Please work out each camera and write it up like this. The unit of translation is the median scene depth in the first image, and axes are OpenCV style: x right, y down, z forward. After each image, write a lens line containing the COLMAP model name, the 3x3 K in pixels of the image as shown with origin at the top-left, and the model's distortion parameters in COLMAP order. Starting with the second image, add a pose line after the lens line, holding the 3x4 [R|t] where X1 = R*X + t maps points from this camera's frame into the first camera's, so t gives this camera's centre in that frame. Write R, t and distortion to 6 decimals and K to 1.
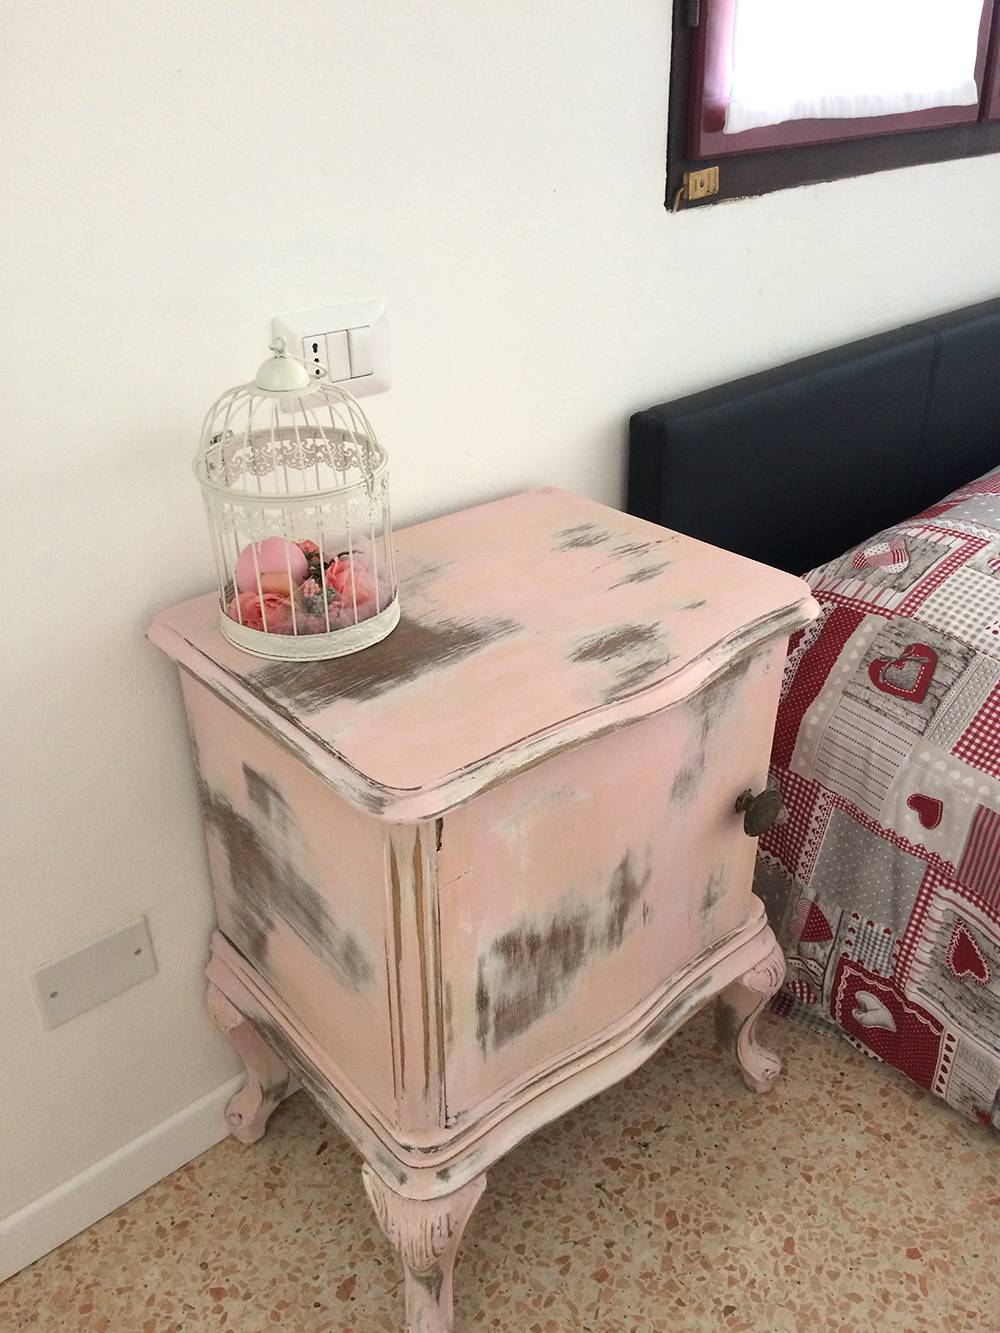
lens RADIAL K [[1130.5, 0, 500.0], [0, 1130.5, 666.5], [0, 0, 1]] dist [0.090921, -0.134601]
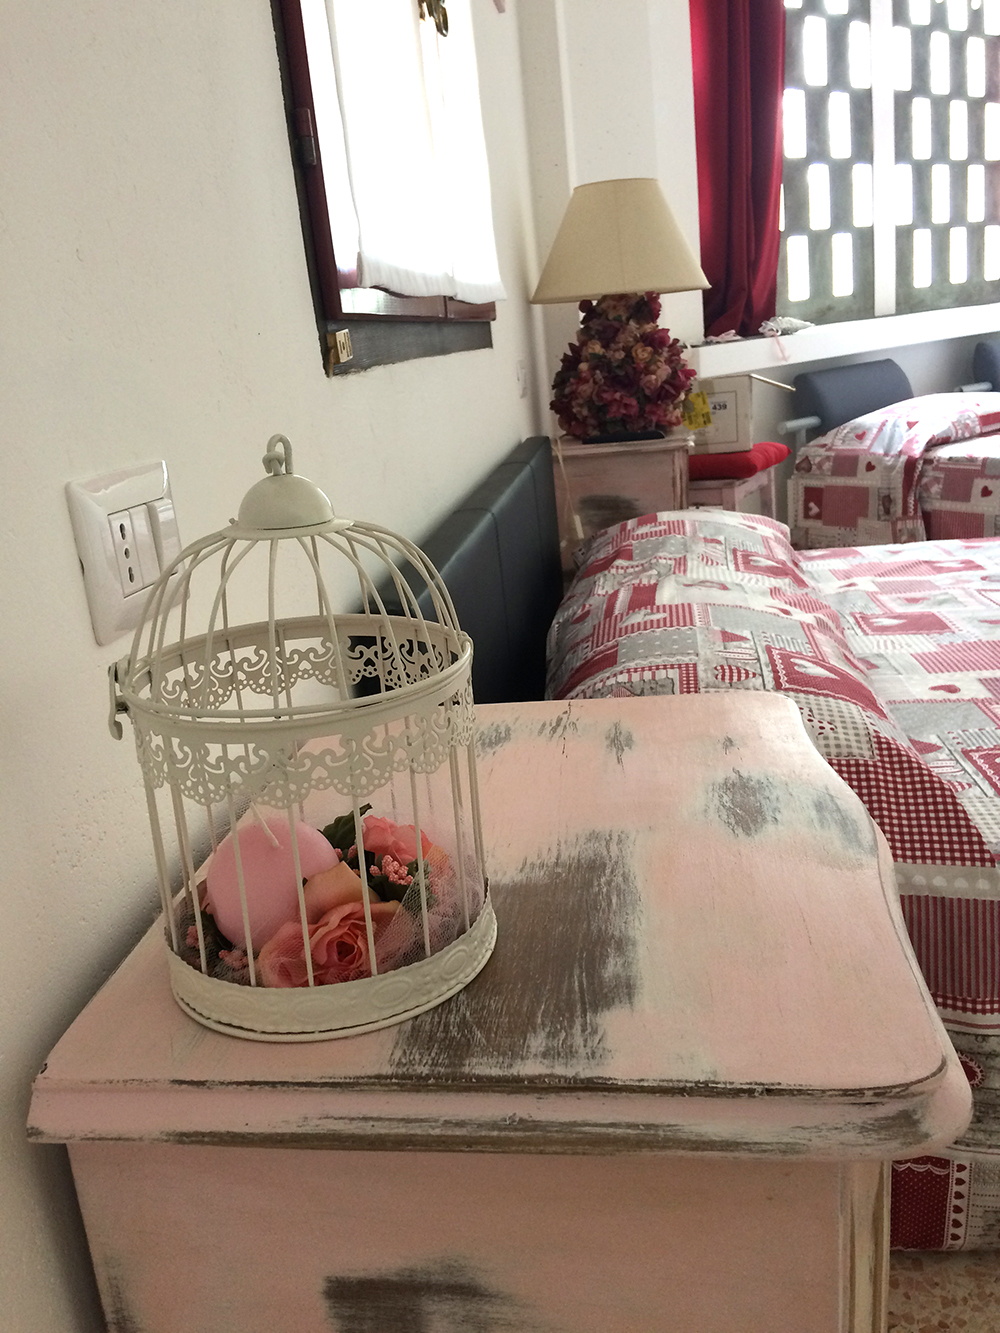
lens RADIAL K [[1130.5, 0, 500.0], [0, 1130.5, 666.5], [0, 0, 1]] dist [0.090921, -0.134601]
pose [[0.744279, -0.233063, 0.625884, -0.426516], [0.396144, 0.908539, -0.132764, -0.062487], [-0.537698, 0.346754, 0.768533, 0.488083]]
